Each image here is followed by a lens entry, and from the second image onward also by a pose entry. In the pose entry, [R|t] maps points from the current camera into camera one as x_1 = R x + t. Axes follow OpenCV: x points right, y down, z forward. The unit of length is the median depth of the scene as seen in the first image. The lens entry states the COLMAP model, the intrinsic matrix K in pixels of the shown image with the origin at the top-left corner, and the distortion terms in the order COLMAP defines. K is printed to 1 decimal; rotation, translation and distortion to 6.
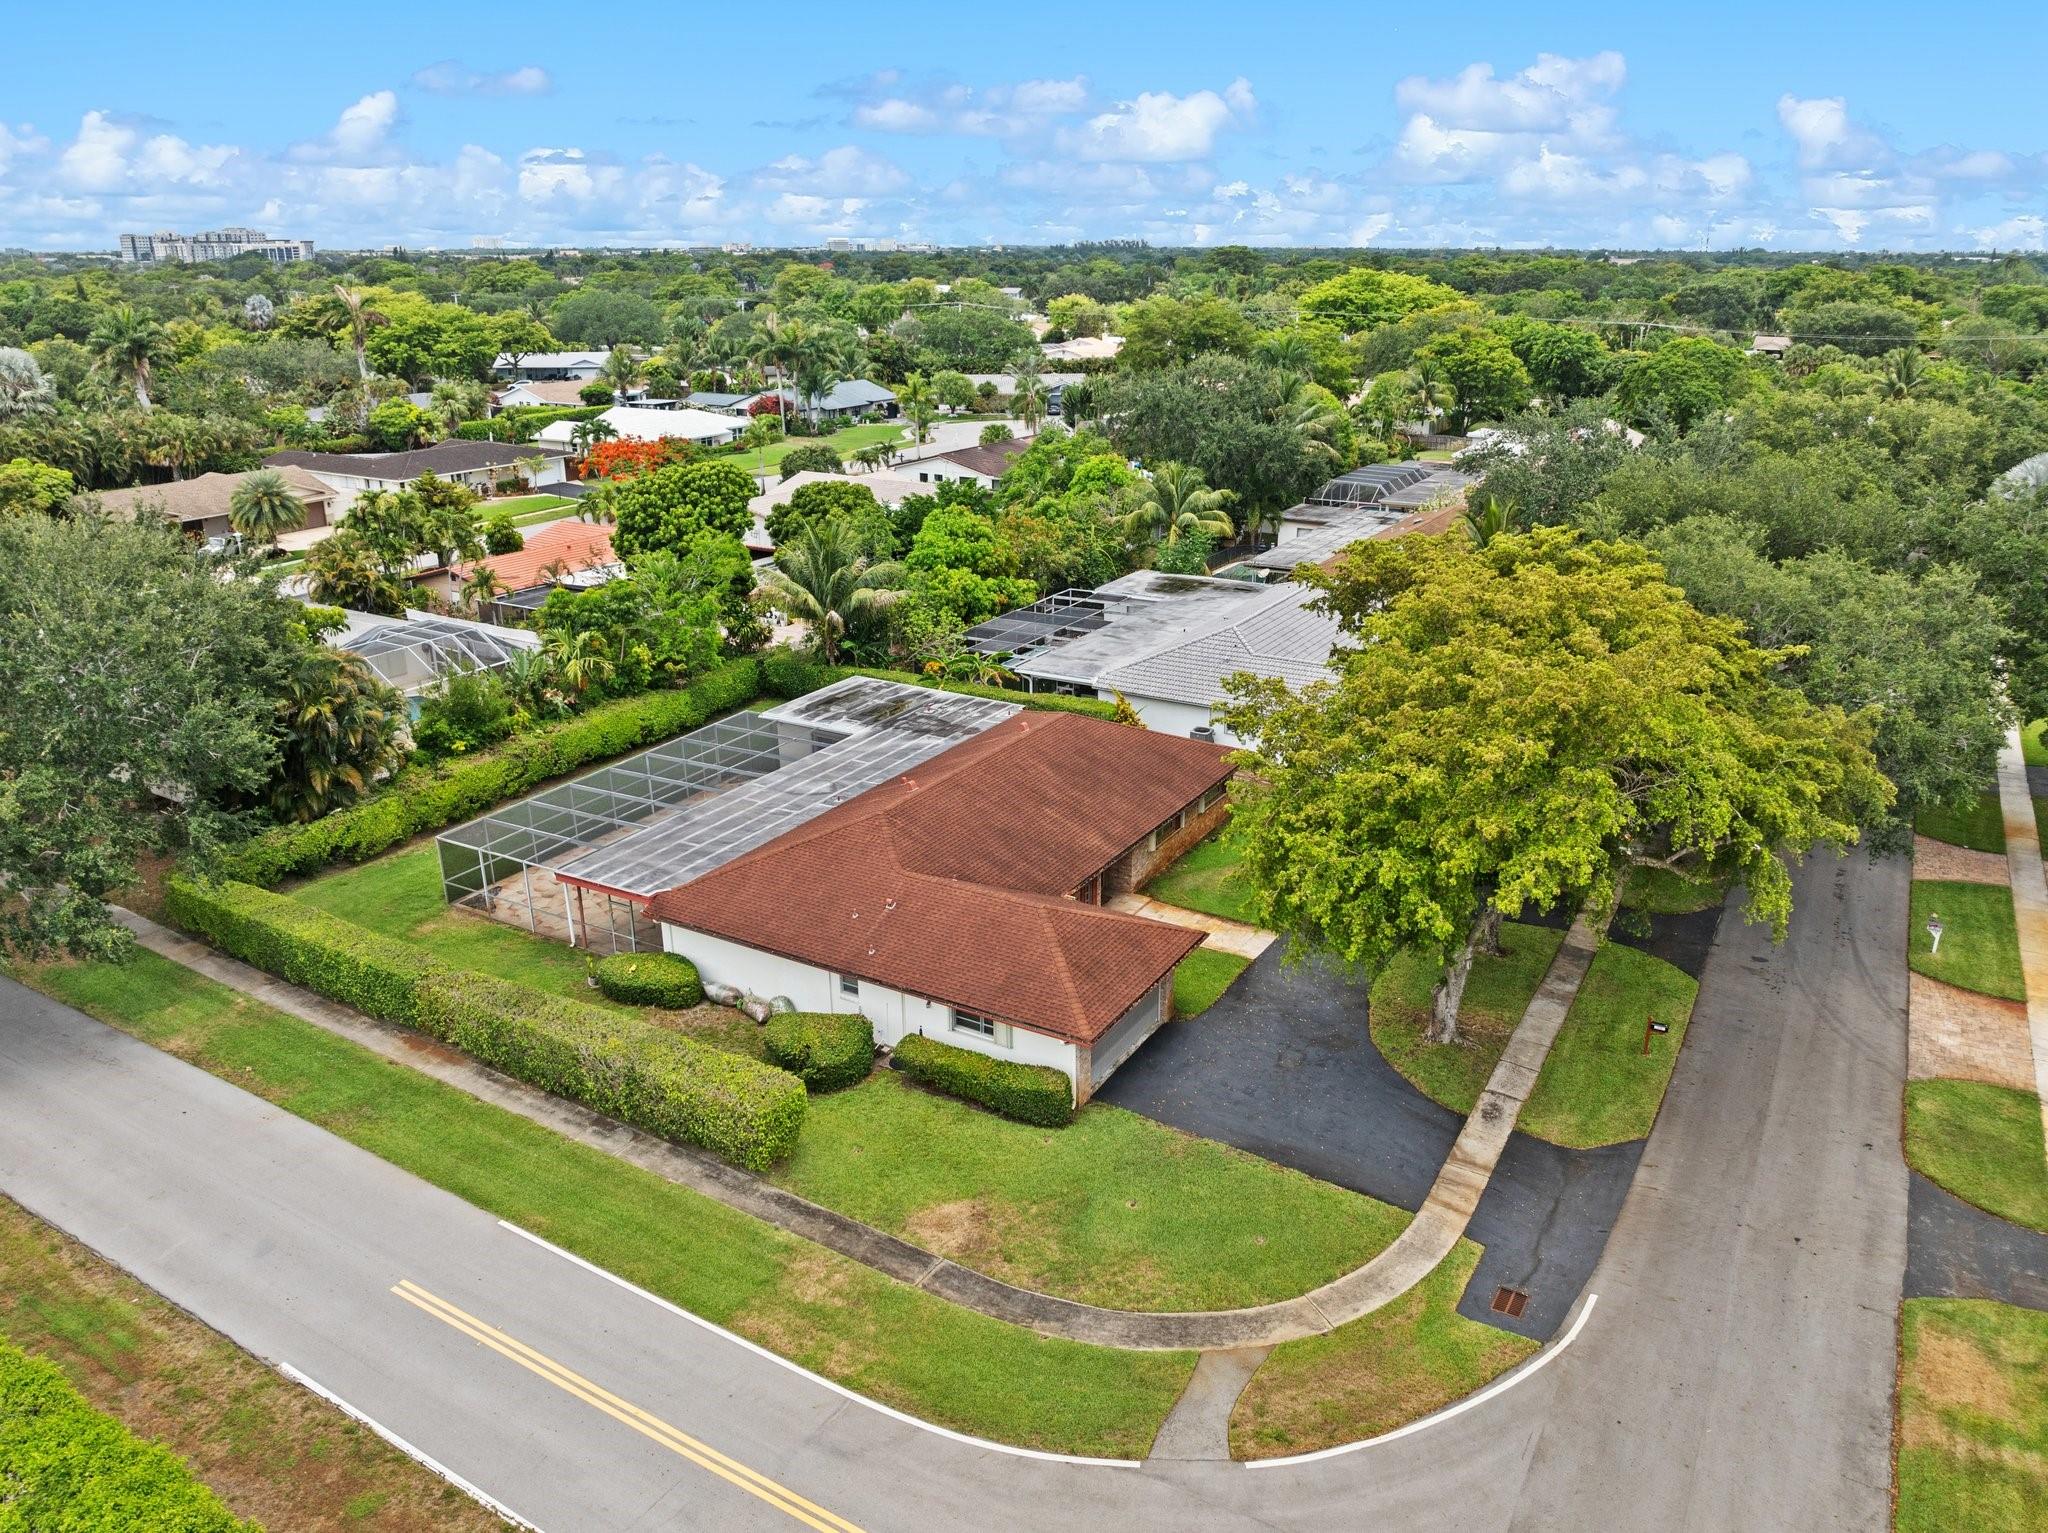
lens RADIAL K [[1452.4, 0, 1024.0], [0, 1452.4, 766.5], [0, 0, 1]] dist [-0.049196, 0.028026]
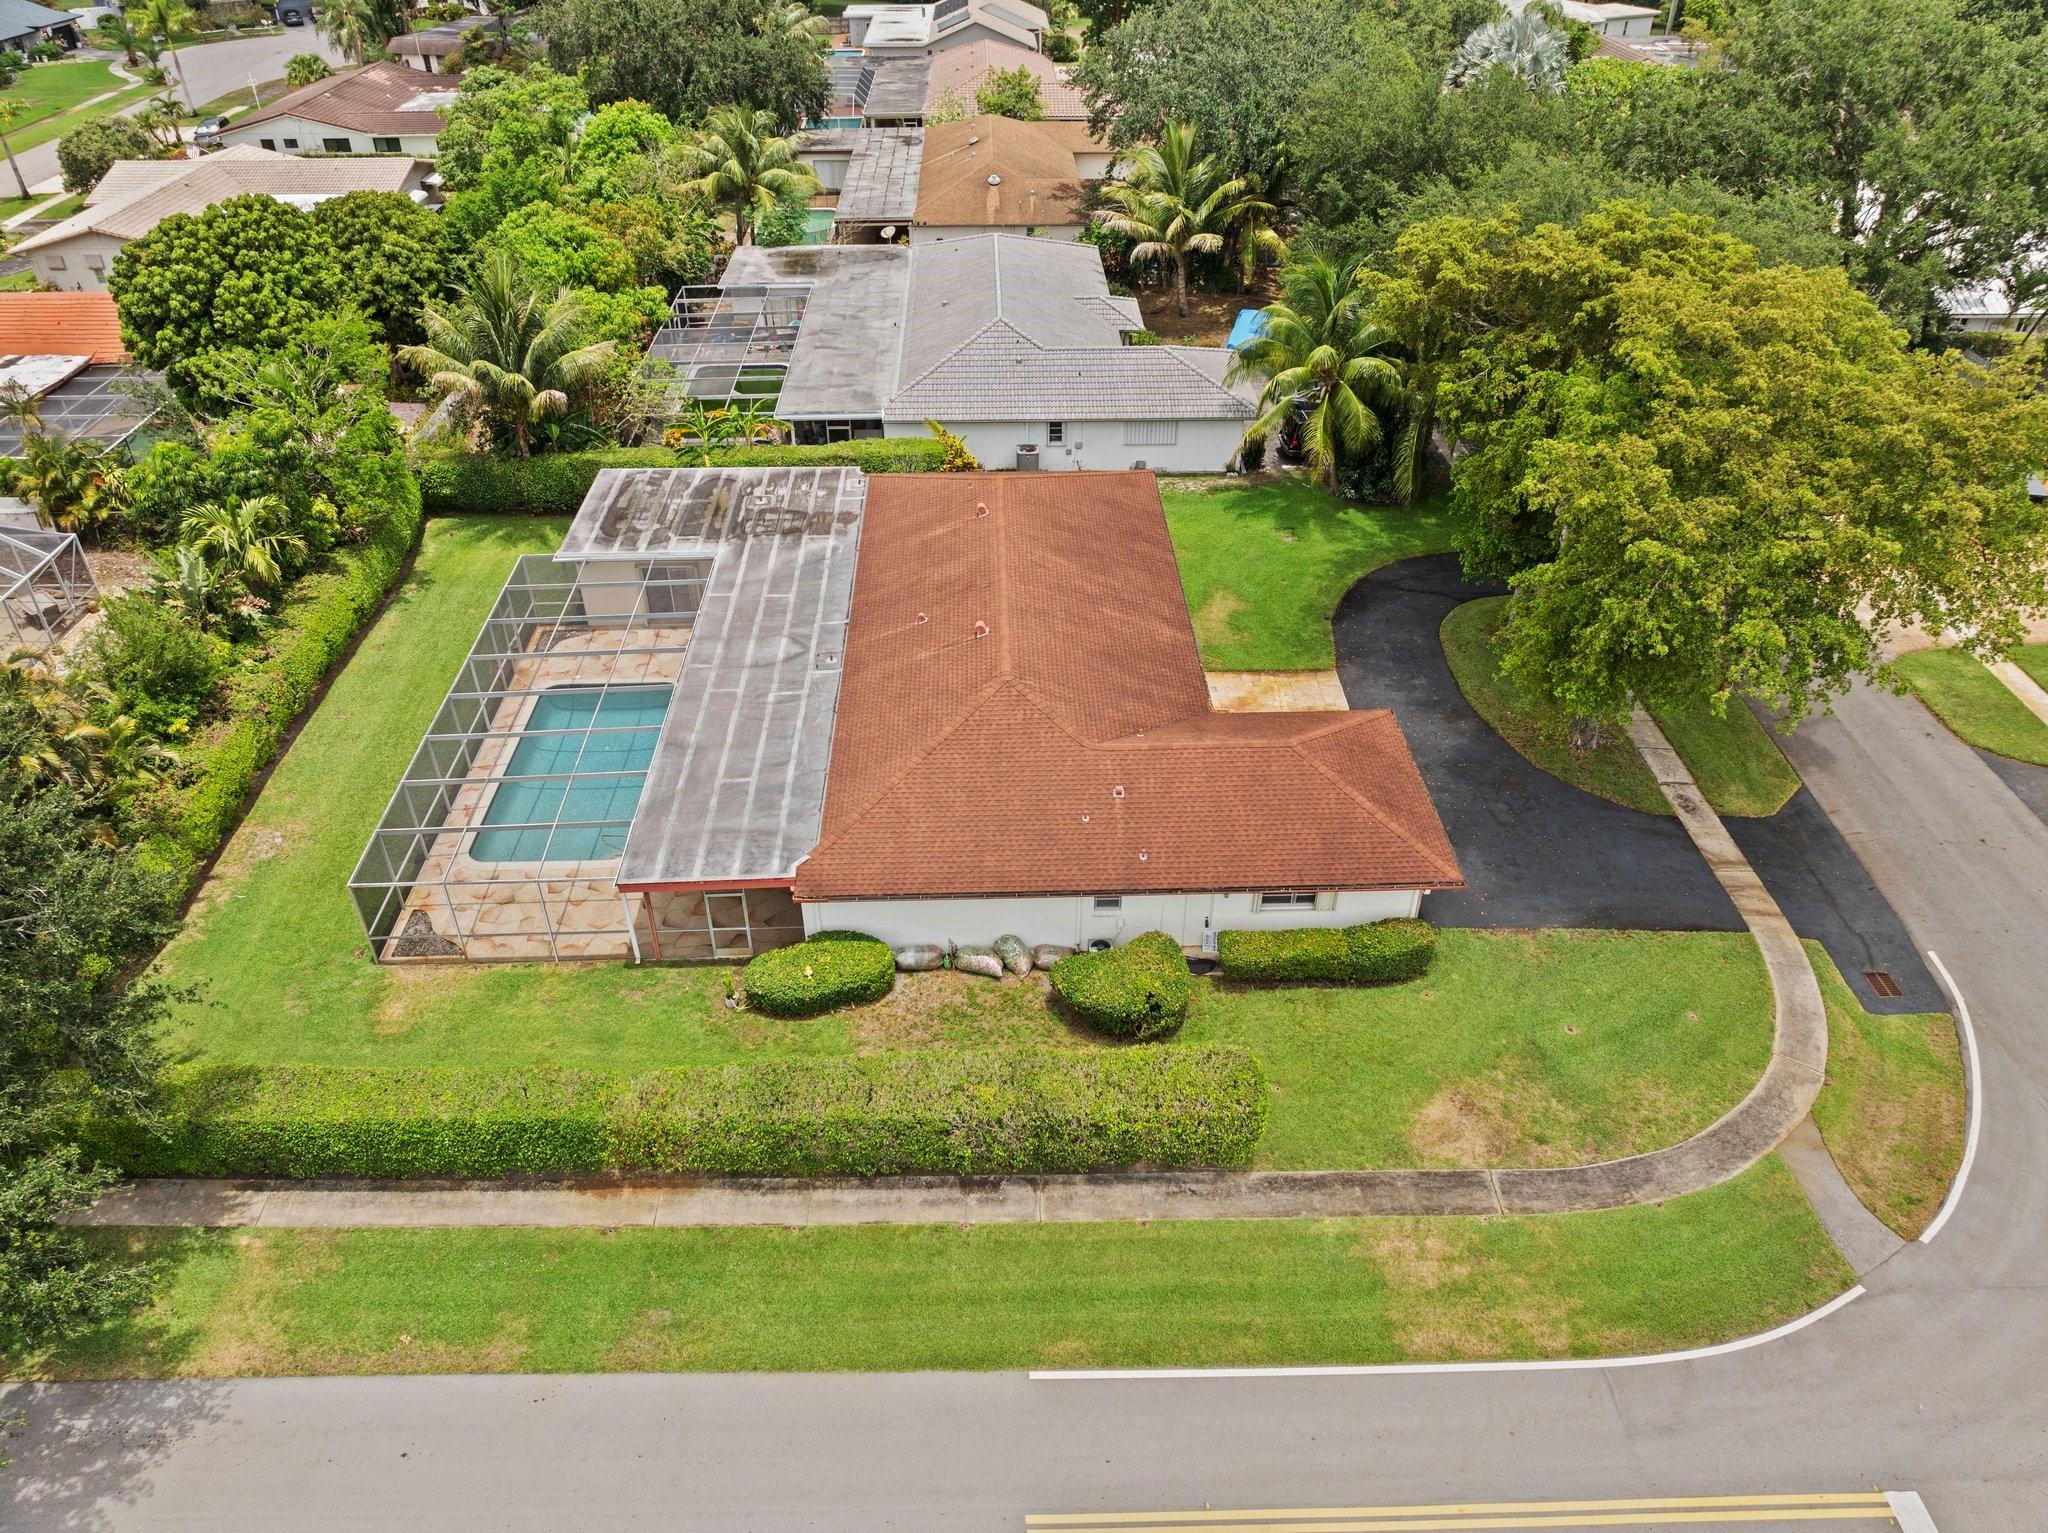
lens RADIAL K [[1452.4, 0, 1024.0], [0, 1452.4, 766.5], [0, 0, 1]] dist [-0.049196, 0.028026]
pose [[0.846909, -0.308574, 0.433045, -0.445374], [0.178695, 0.932194, 0.314775, -0.169805], [-0.500813, -0.189202, 0.844623, 0.304905]]
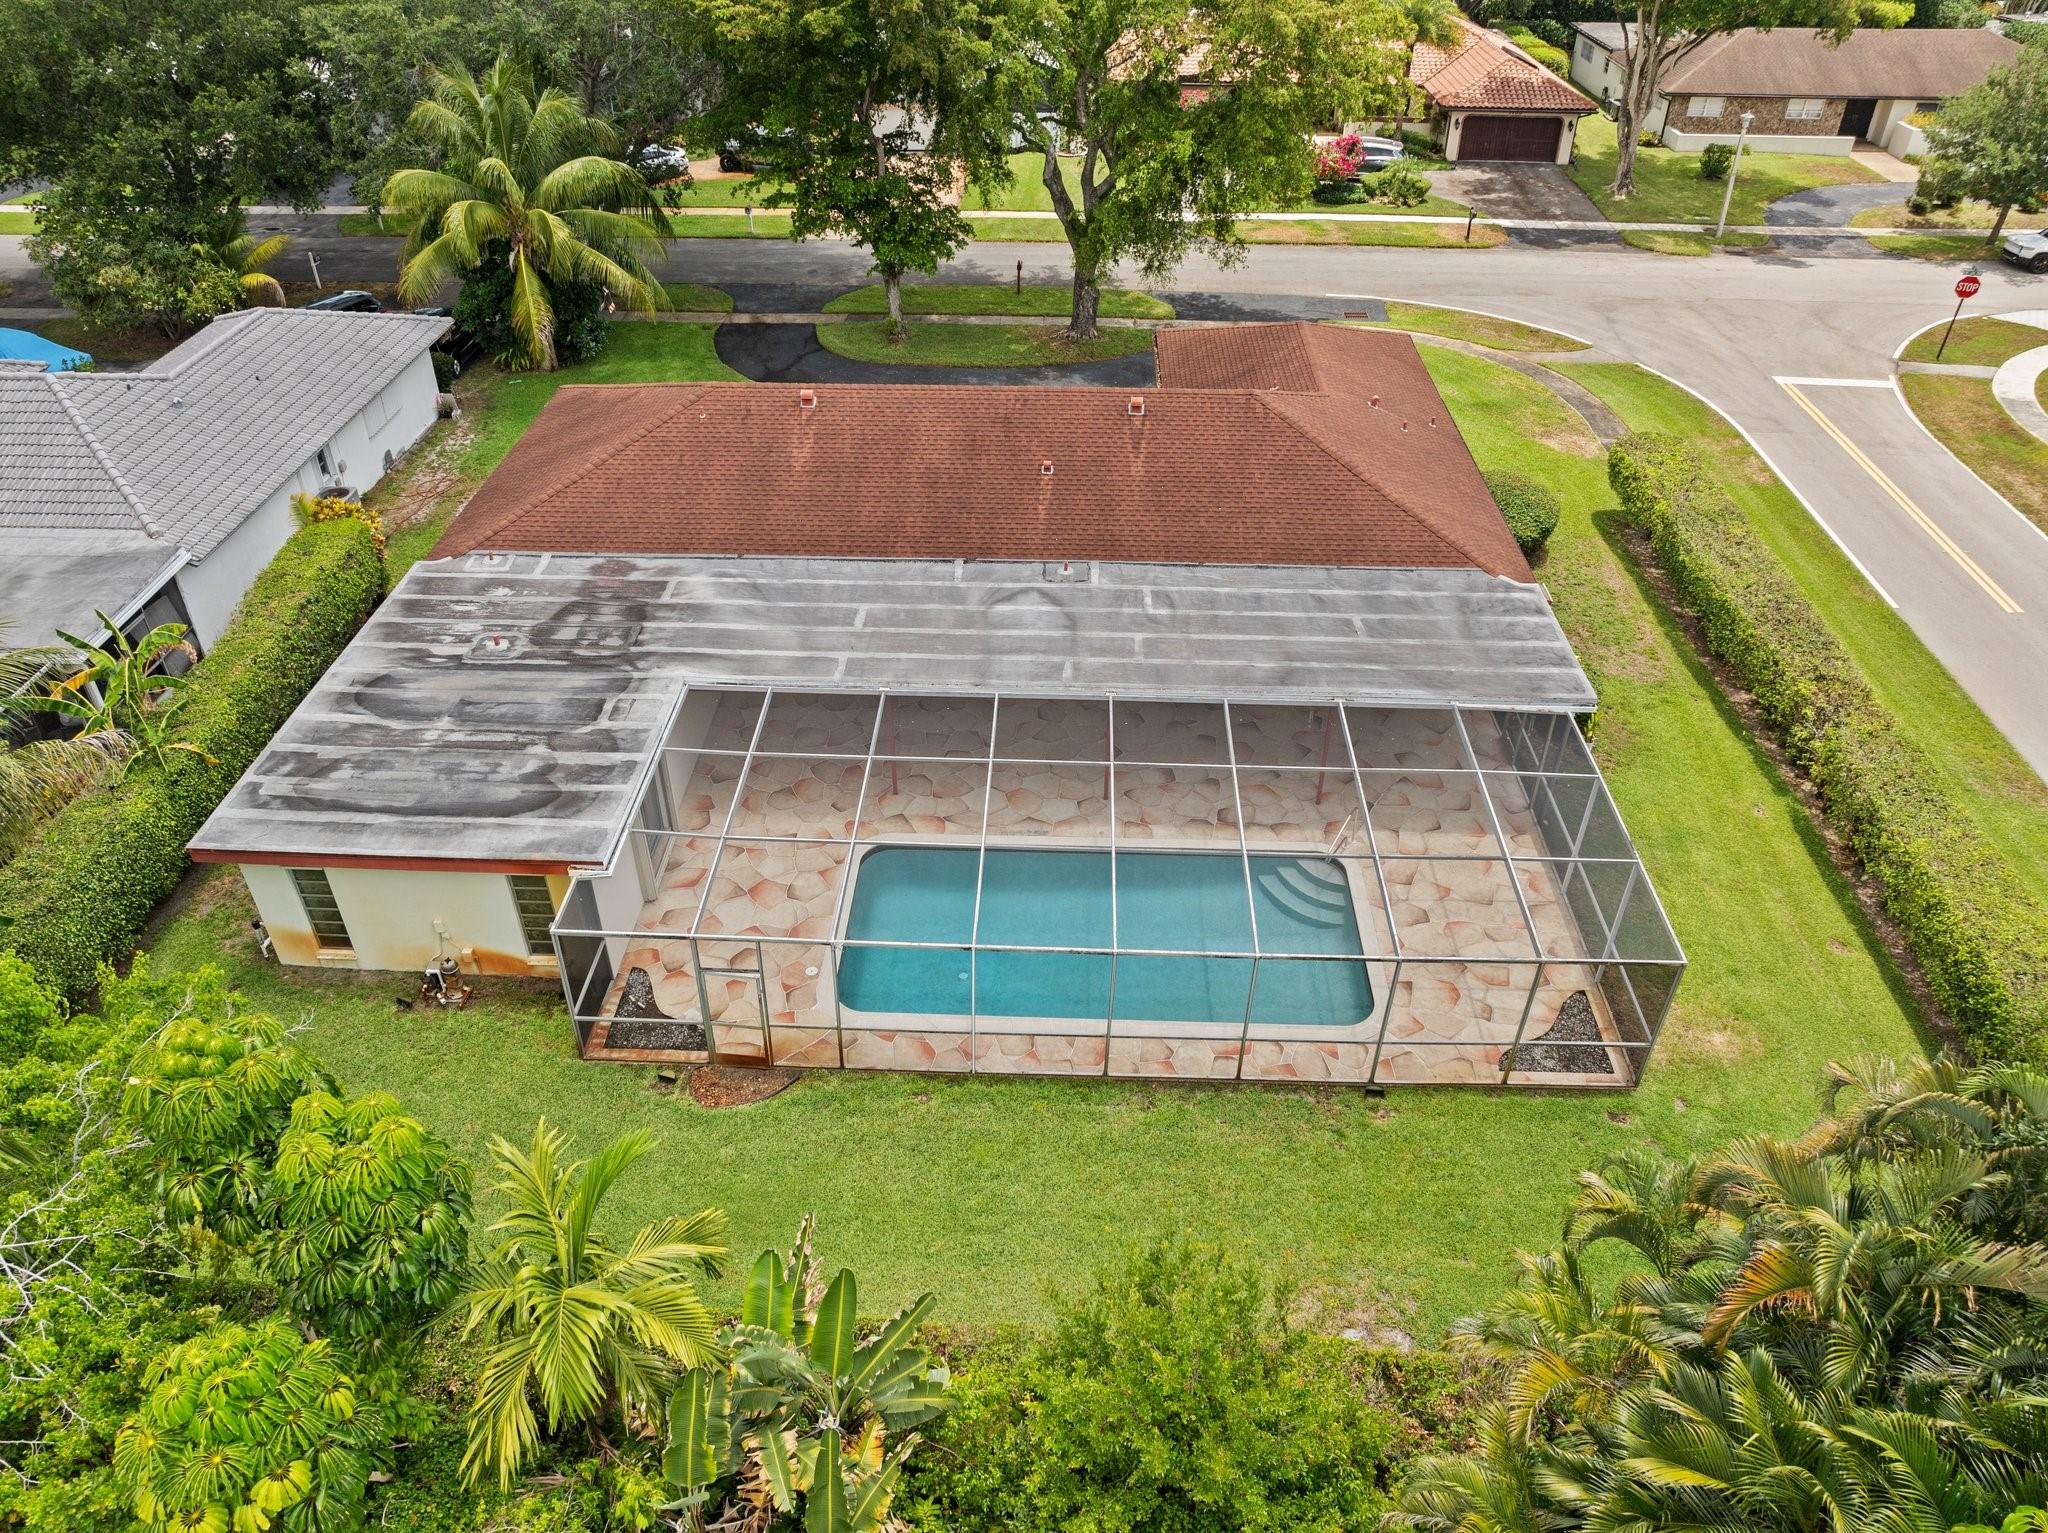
lens RADIAL K [[1452.4, 0, 1024.0], [0, 1452.4, 766.5], [0, 0, 1]] dist [-0.049196, 0.028026]
pose [[-0.479480, -0.513876, 0.711358, -0.625164], [0.293966, 0.669727, 0.681945, -0.350509], [-0.826851, 0.536094, -0.170058, 1.290634]]
